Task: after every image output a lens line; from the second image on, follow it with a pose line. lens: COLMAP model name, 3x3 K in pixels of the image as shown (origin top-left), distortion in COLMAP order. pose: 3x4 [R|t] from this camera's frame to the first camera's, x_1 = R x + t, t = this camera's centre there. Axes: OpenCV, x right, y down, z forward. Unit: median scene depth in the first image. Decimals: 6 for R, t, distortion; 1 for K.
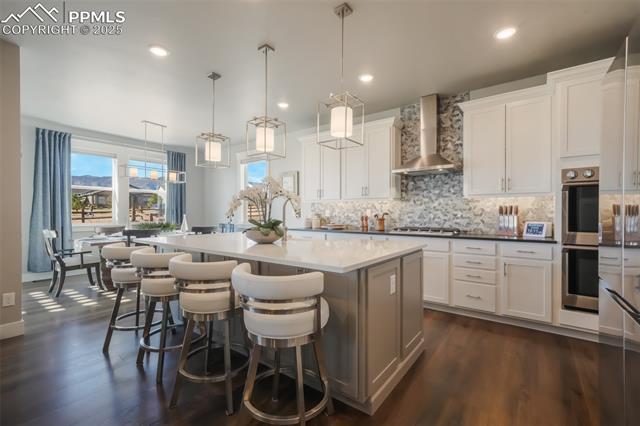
lens RADIAL K [[276.0, 0, 316.8], [0, 276.0, 214.6], [0, 0, 1]] dist [0.000791, 0.001222]
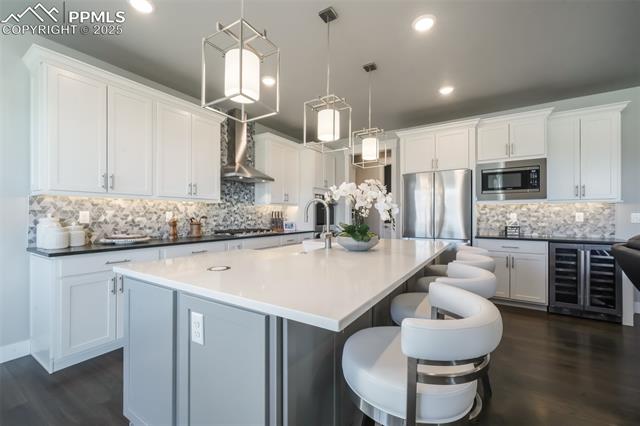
lens RADIAL K [[264.4, 0, 318.4], [0, 264.4, 213.3], [0, 0, 1]] dist [-0.001460, -0.000086]
pose [[-0.072598, -0.002082, 0.997359, -0.648579], [-0.007327, 0.999972, 0.001554, -0.021539], [-0.997334, -0.007195, -0.072612, 0.737585]]
